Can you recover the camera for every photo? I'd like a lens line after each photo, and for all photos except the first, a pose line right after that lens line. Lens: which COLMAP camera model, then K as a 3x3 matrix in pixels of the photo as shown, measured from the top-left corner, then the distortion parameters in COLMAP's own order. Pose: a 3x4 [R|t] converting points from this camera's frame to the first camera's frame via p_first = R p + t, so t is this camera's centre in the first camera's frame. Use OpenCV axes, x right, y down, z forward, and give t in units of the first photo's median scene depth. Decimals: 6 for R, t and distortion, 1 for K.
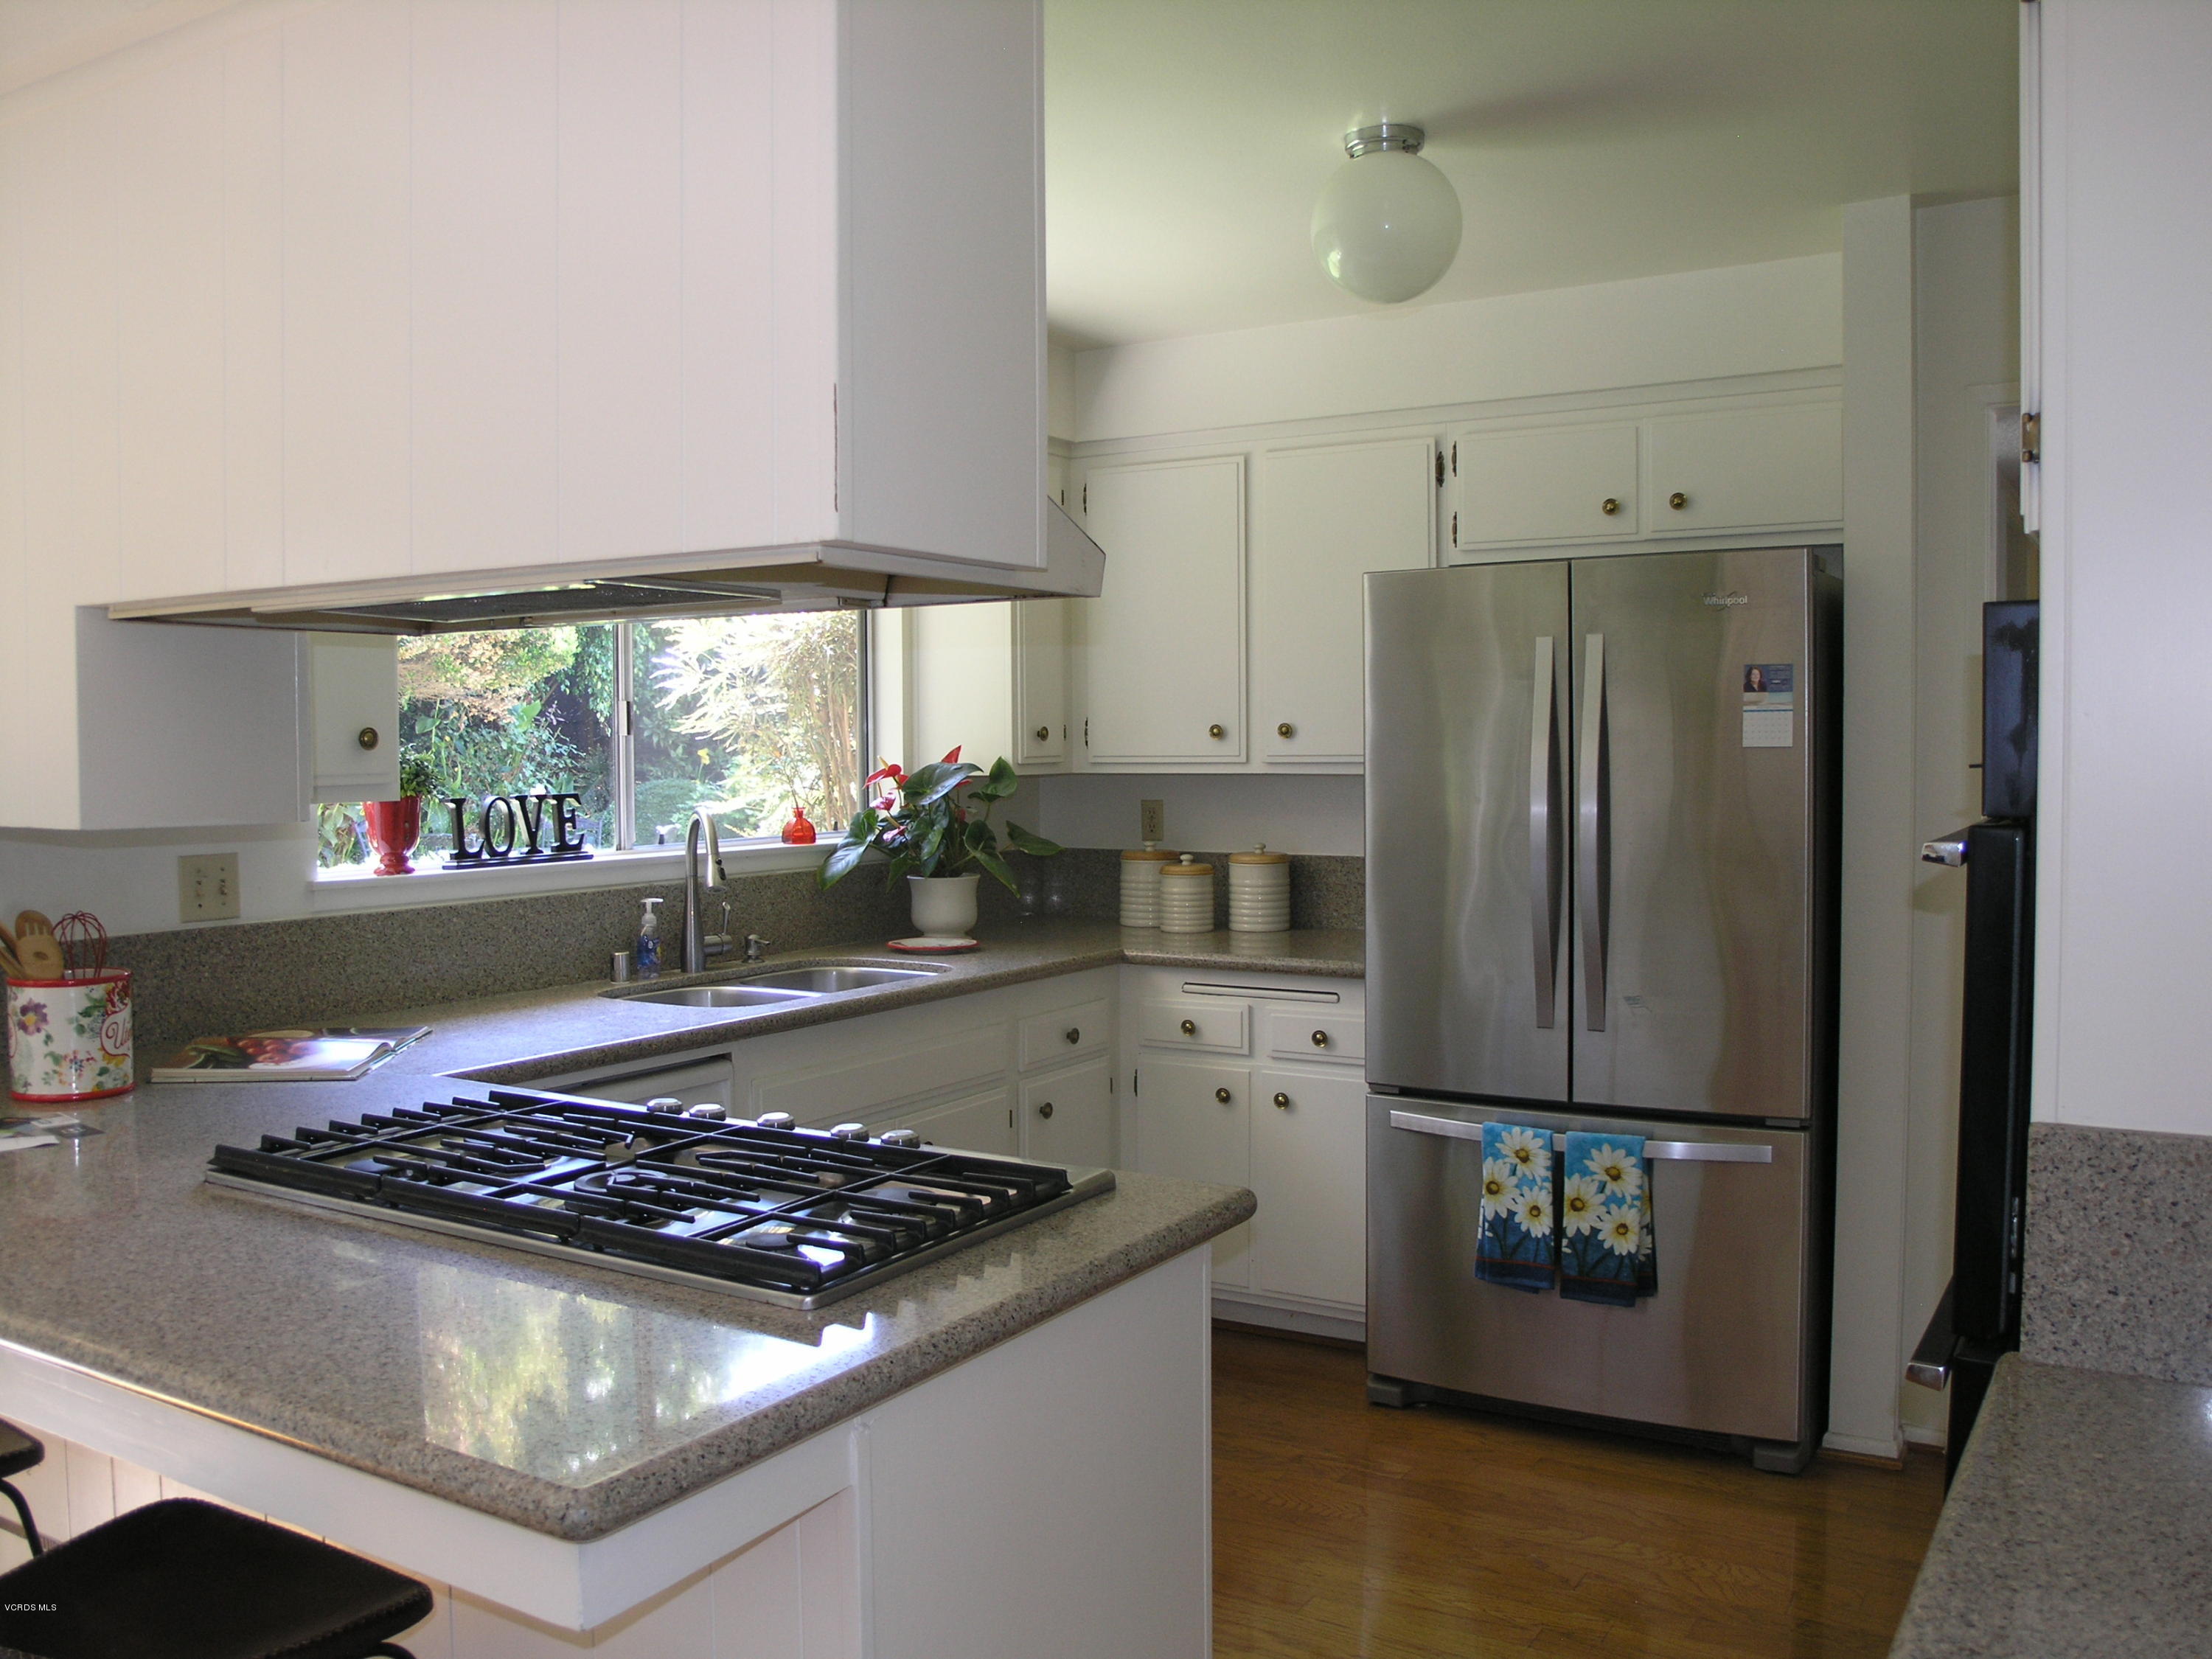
lens RADIAL K [[1860.5, 0, 1098.9], [0, 1860.5, 830.9], [0, 0, 1]] dist [-0.107627, 0.093121]
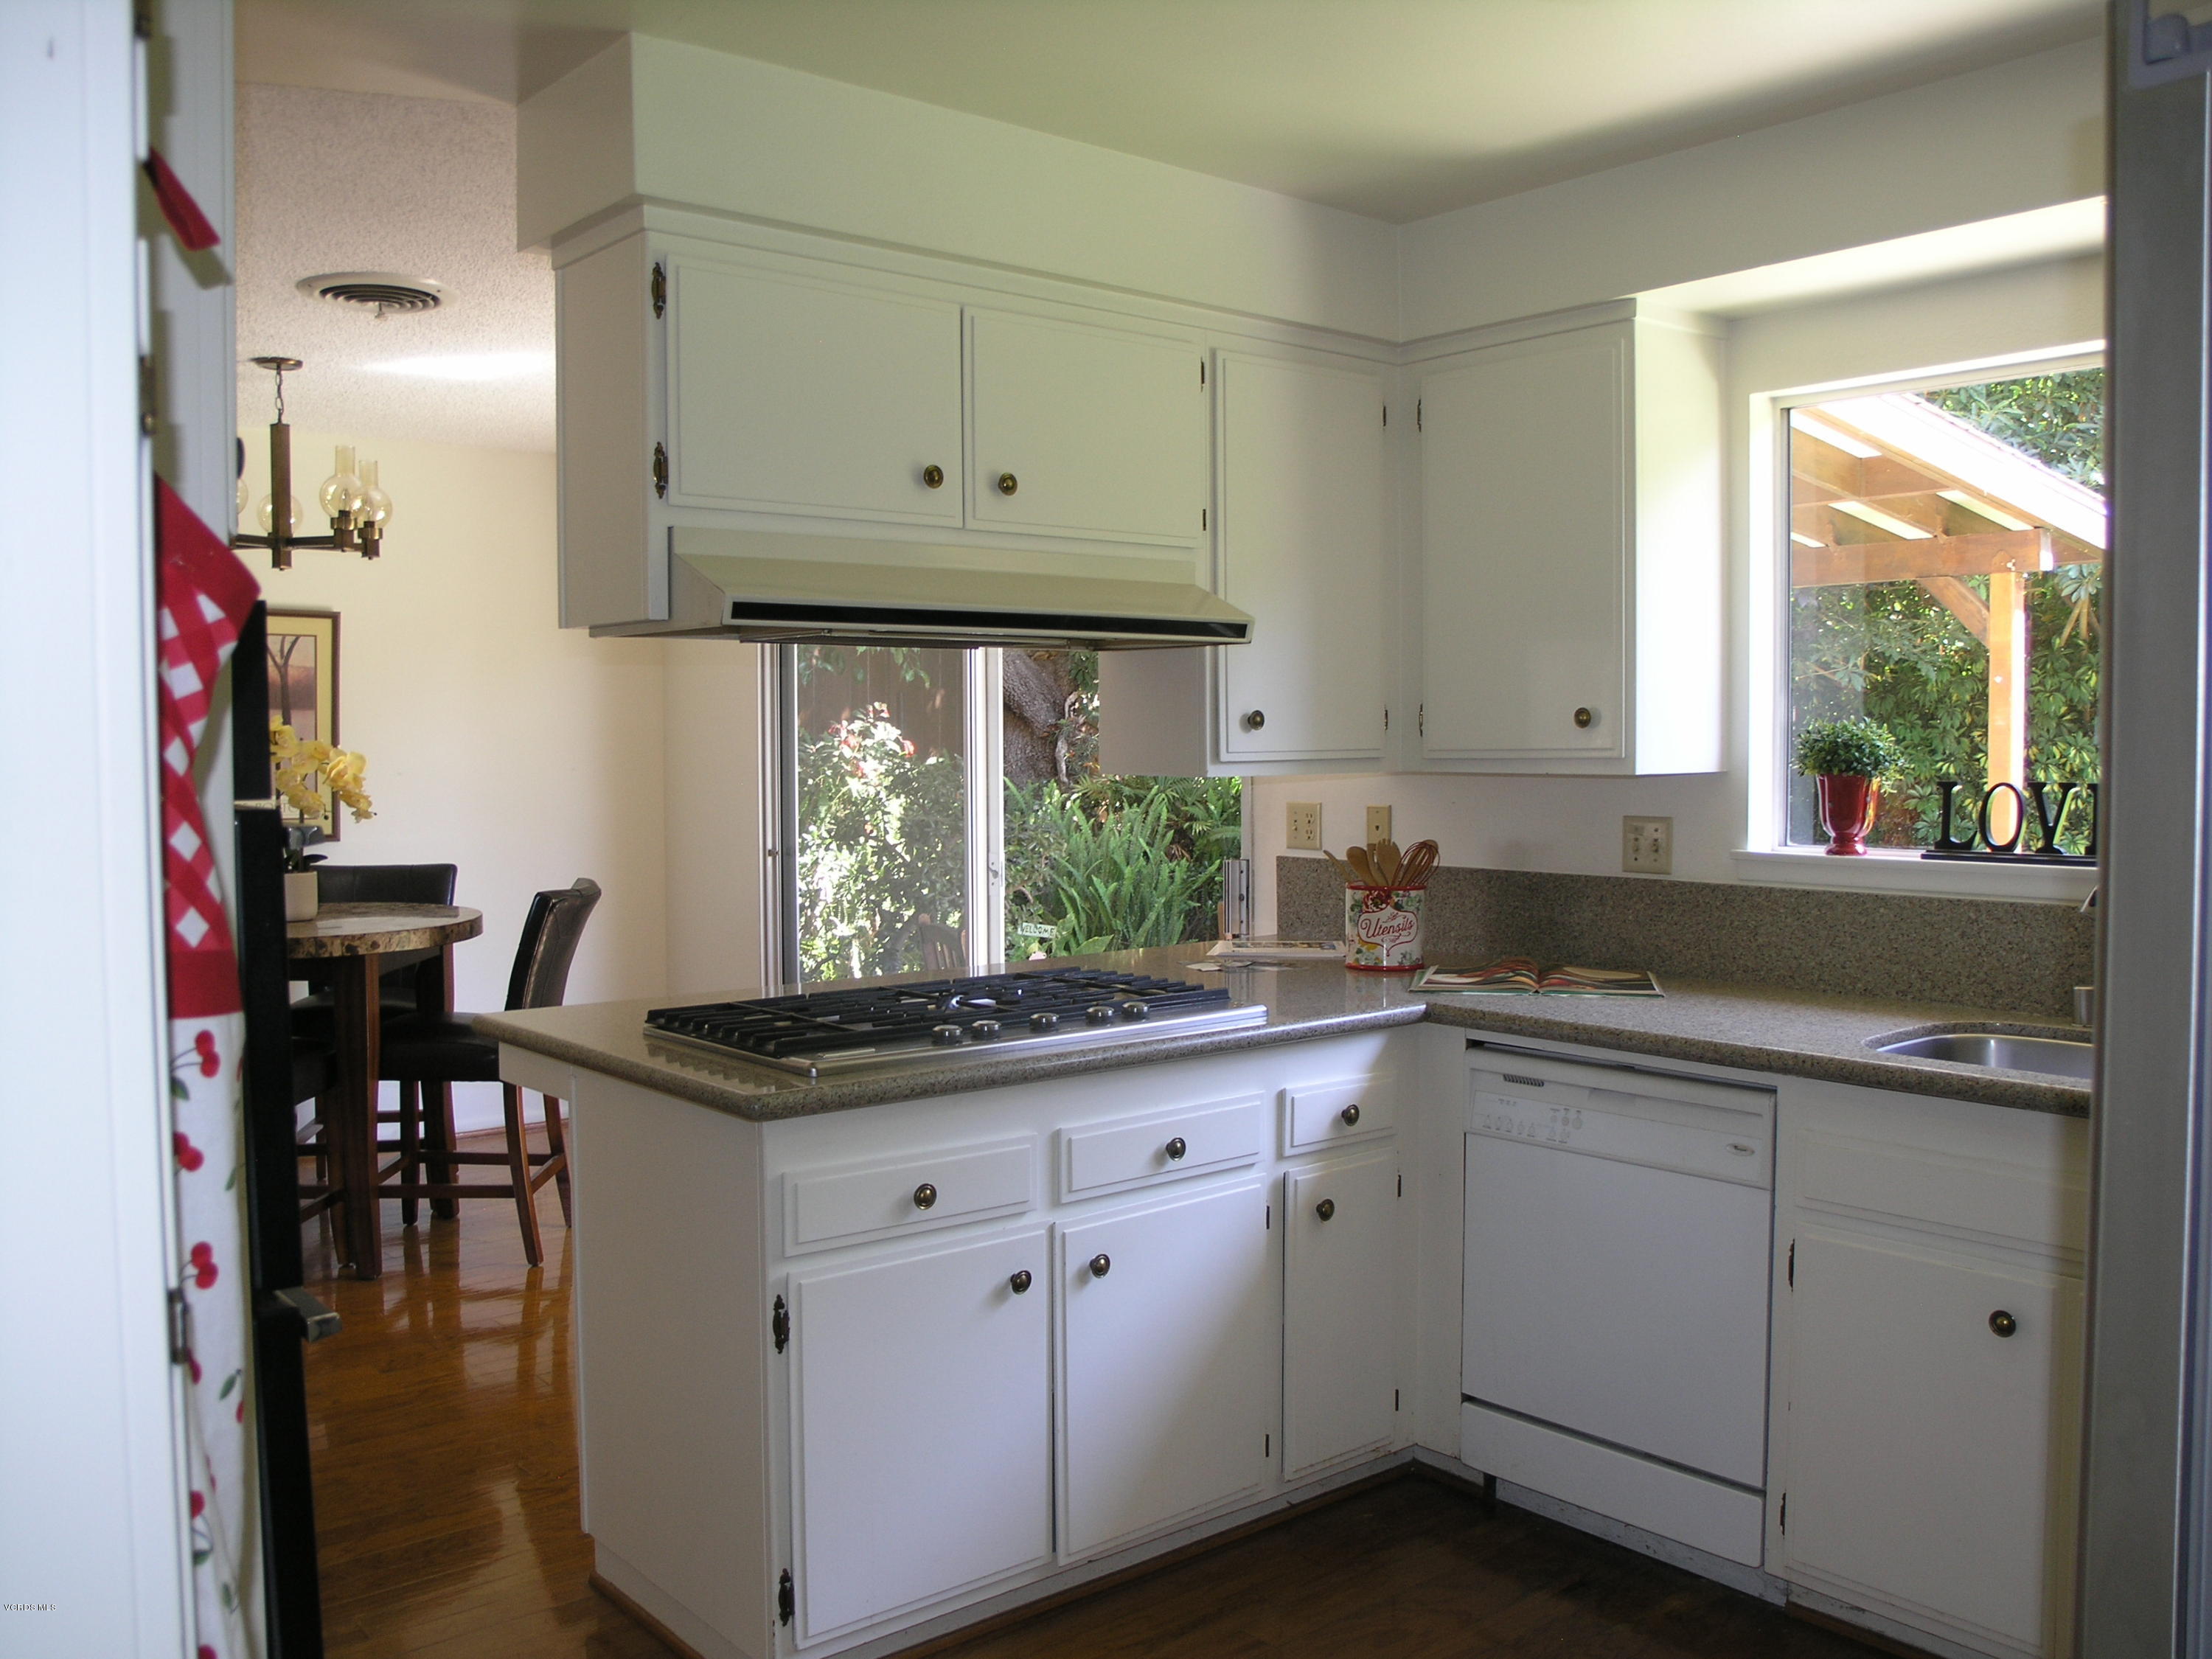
lens RADIAL K [[1860.5, 0, 1097.9], [0, 1860.5, 826.9], [0, 0, 1]] dist [-0.107627, 0.093121]
pose [[-0.315659, 0.056442, -0.947192, 0.678408], [-0.036152, 0.996789, 0.071445, -0.047524], [0.948184, 0.056795, -0.312605, 0.947077]]
